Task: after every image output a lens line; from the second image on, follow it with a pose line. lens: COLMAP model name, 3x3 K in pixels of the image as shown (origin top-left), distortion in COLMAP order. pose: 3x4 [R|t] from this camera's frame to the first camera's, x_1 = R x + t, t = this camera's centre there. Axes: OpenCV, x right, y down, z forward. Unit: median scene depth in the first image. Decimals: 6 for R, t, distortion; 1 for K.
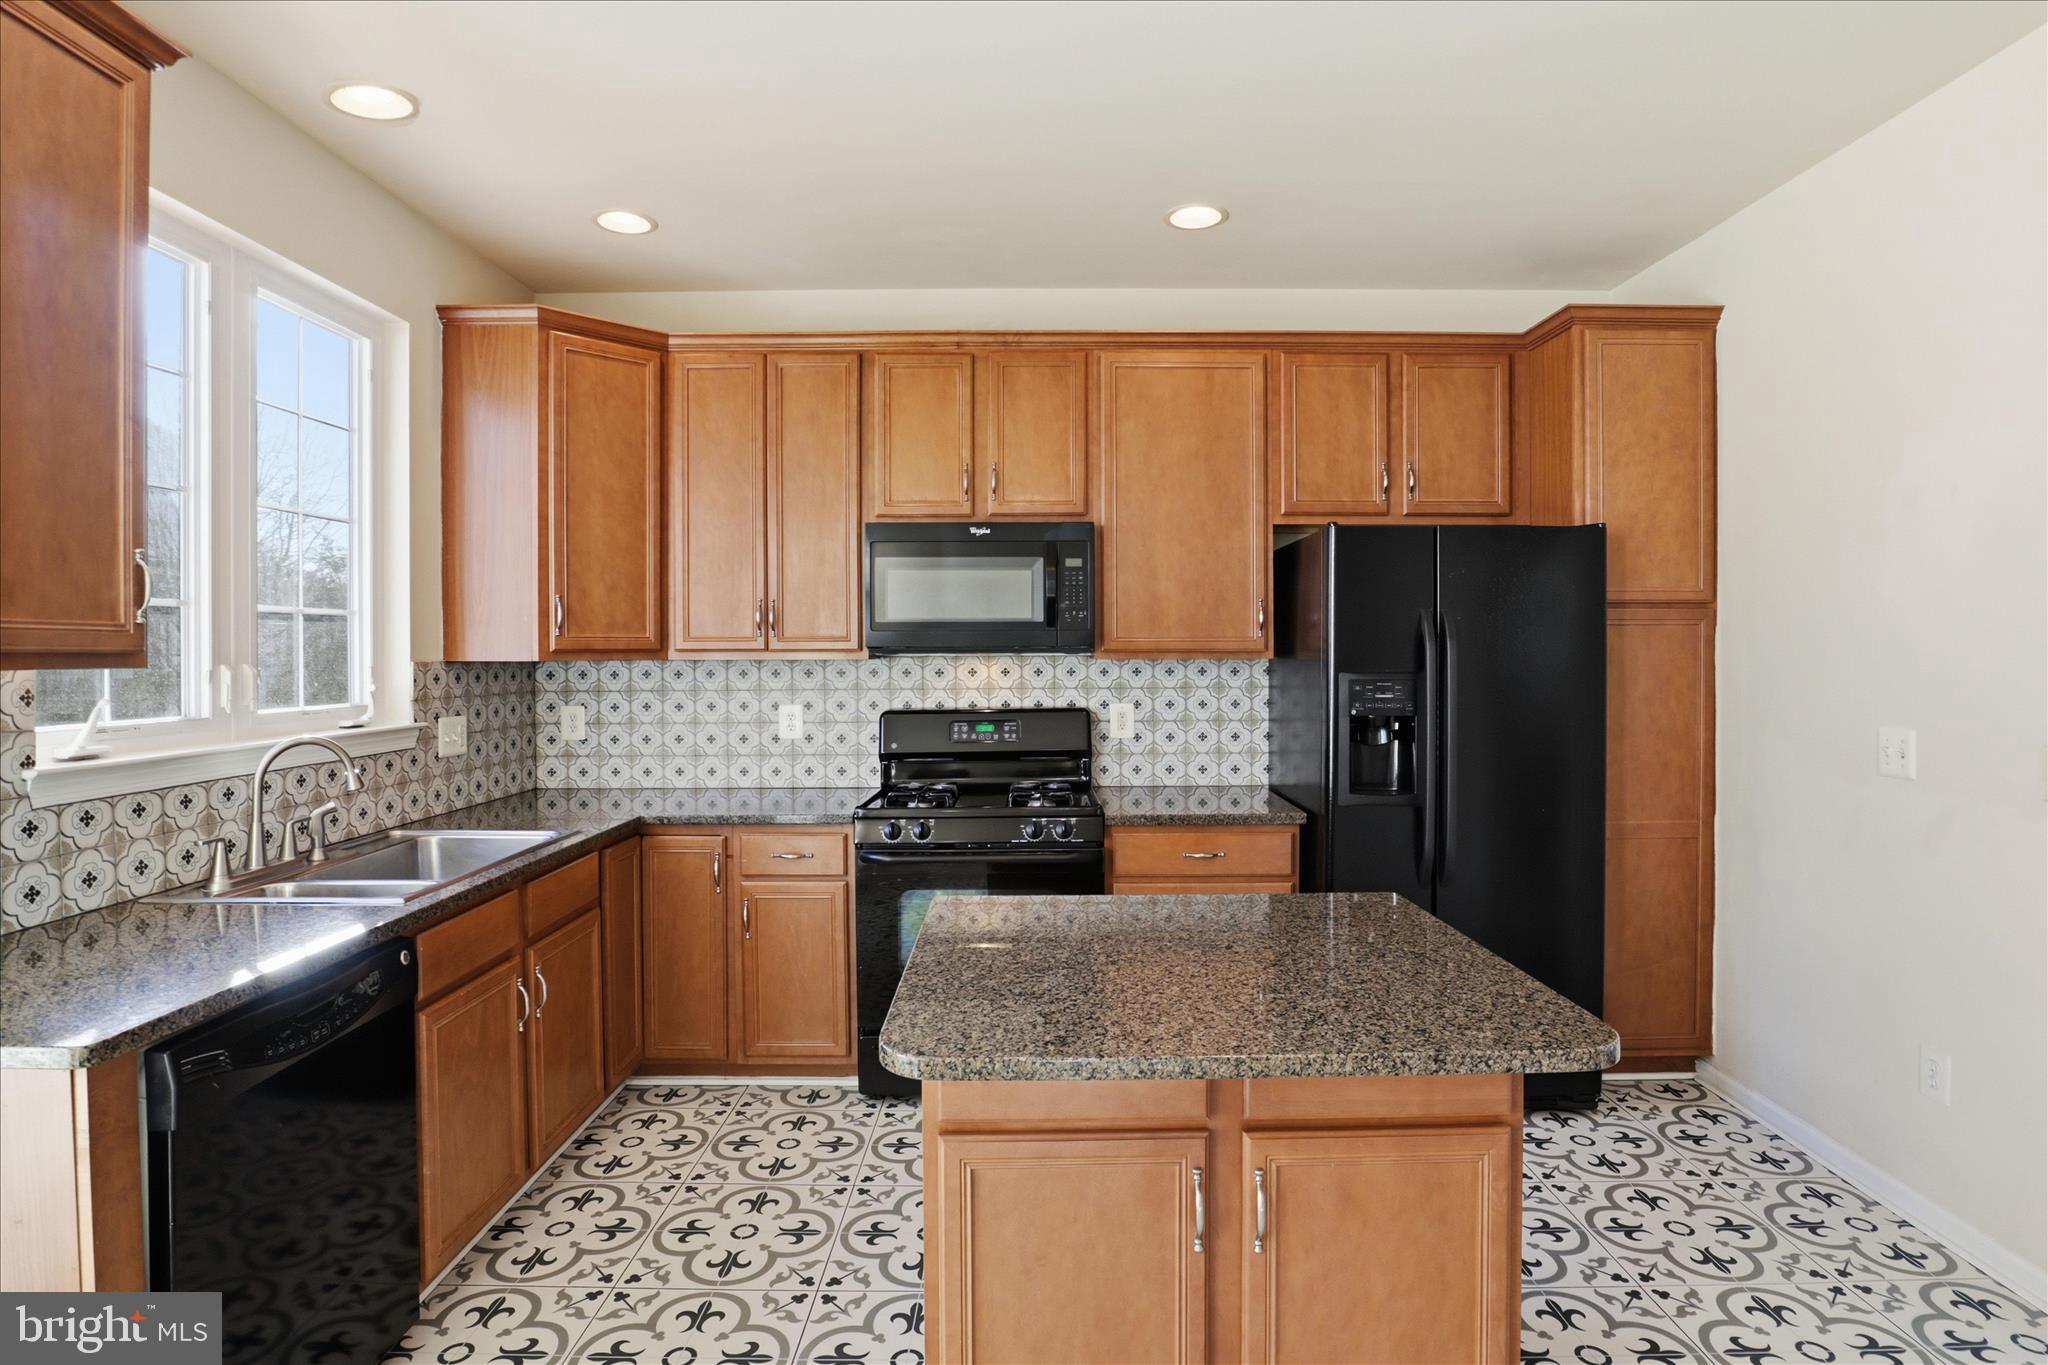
lens RADIAL K [[1027.2, 0, 1063.8], [0, 1027.2, 653.5], [0, 0, 1]] dist [-0.035391, 0.013668]
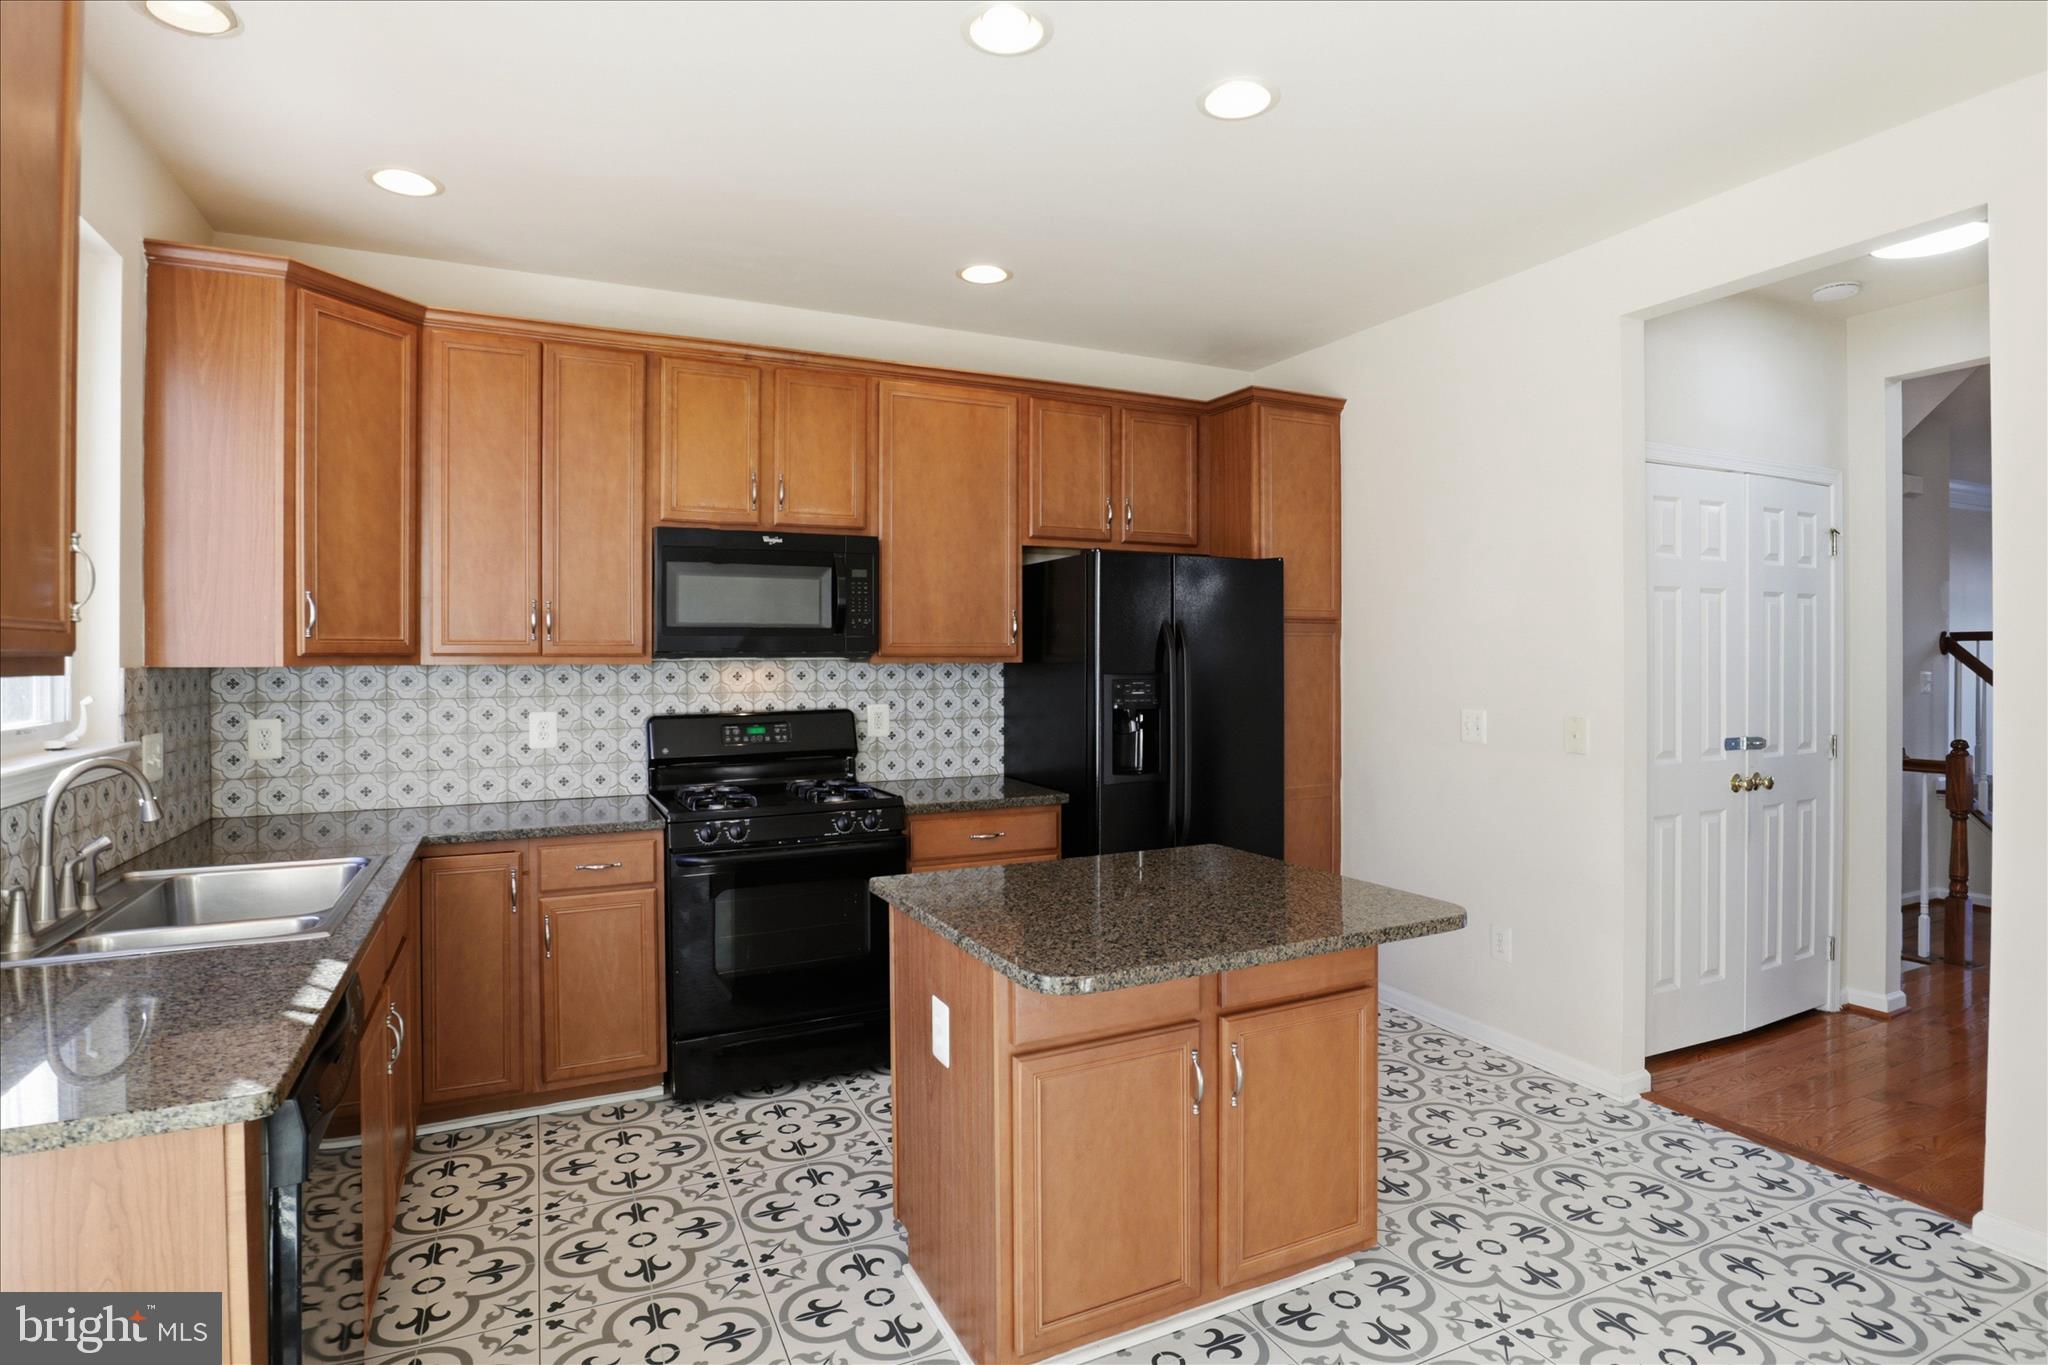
lens RADIAL K [[1041.2, 0, 1024.0], [0, 1041.2, 644.5], [0, 0, 1]] dist [-0.029506, 0.009990]
pose [[0.905464, 0.005206, 0.424391, -0.291205], [-0.000157, 0.999929, -0.011932, -0.001053], [-0.424423, 0.010737, 0.905401, -0.056201]]
